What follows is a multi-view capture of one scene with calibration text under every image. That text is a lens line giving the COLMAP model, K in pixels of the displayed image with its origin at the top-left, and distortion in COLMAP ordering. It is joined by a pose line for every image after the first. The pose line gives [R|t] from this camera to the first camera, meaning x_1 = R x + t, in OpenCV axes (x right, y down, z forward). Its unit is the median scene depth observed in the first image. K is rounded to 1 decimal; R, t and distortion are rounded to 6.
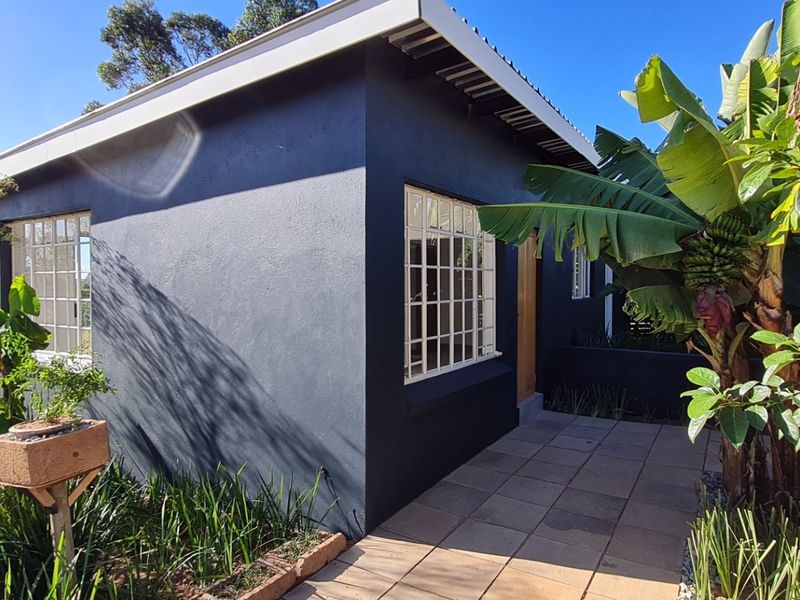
lens RADIAL K [[537.1, 0, 398.9], [0, 537.1, 296.8], [0, 0, 1]] dist [-0.000284, 0.000378]
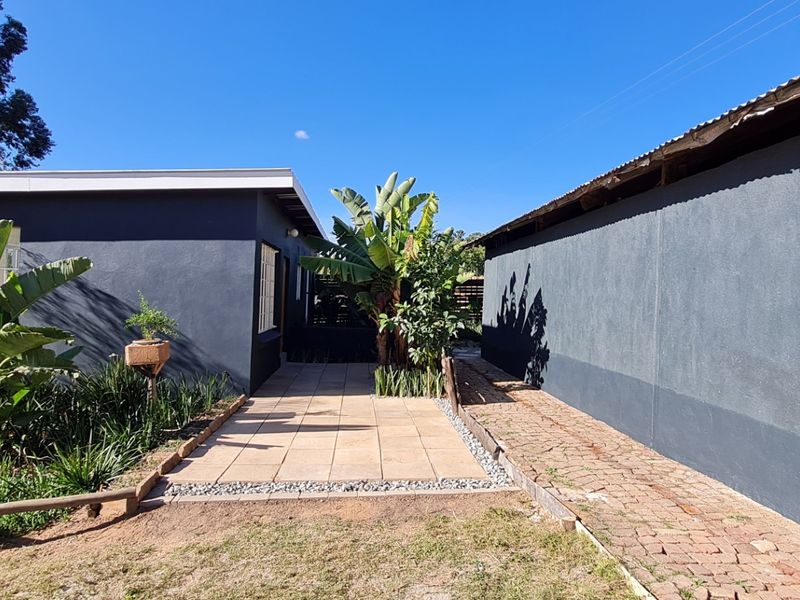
lens RADIAL K [[572.3, 0, 401.6], [0, 572.3, 299.8], [0, 0, 1]] dist [-0.027158, 0.003937]
pose [[0.804799, 0.027041, 0.592931, -1.036770], [-0.020217, 0.999631, -0.018147, 0.066480], [-0.593202, 0.002618, 0.805049, -1.391479]]
